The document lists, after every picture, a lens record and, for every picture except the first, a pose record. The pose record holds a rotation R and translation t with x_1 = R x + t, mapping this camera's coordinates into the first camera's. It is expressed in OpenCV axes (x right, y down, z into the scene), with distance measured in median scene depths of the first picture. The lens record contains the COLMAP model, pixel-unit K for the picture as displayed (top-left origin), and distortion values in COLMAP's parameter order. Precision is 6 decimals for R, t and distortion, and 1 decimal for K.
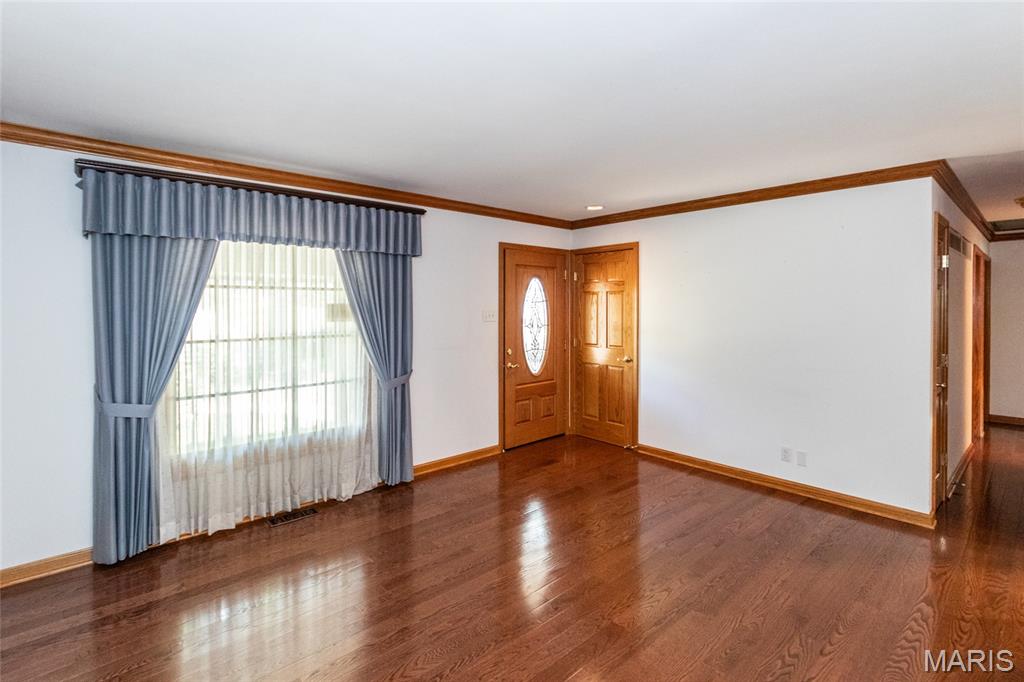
lens RADIAL K [[489.1, 0, 518.4], [0, 489.1, 308.5], [0, 0, 1]] dist [-0.000792, 0.000038]
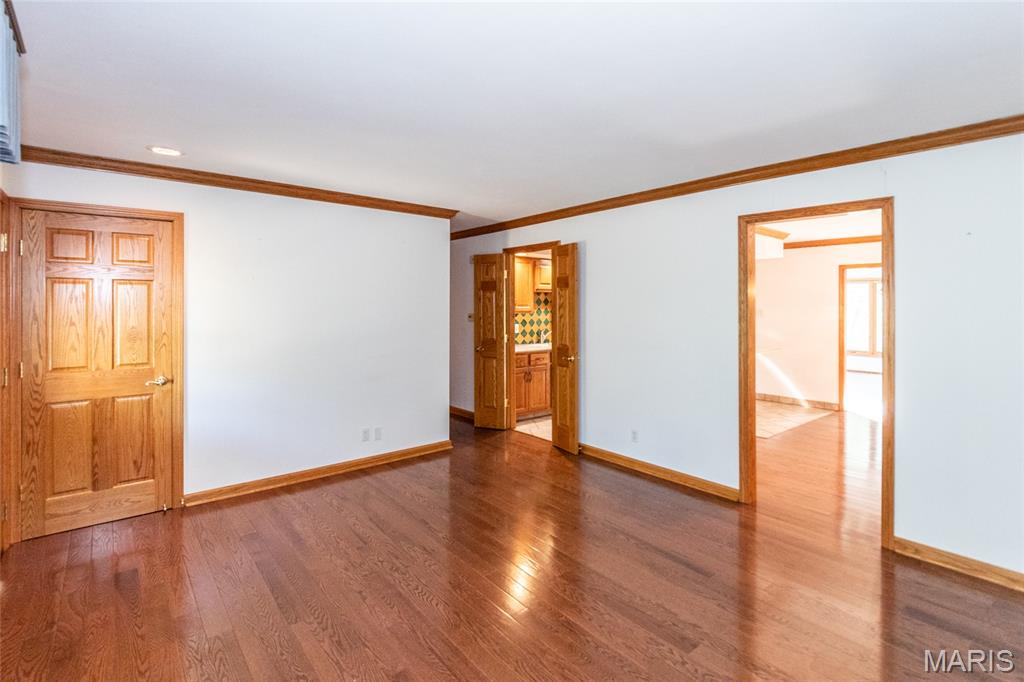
lens RADIAL K [[489.1, 0, 518.4], [0, 489.1, 308.5], [0, 0, 1]] dist [-0.000792, 0.000038]
pose [[0.040136, -0.009398, 0.999150, -0.444868], [0.004415, 0.999948, 0.009228, -0.001596], [-0.999184, 0.004041, 0.040175, 0.475515]]
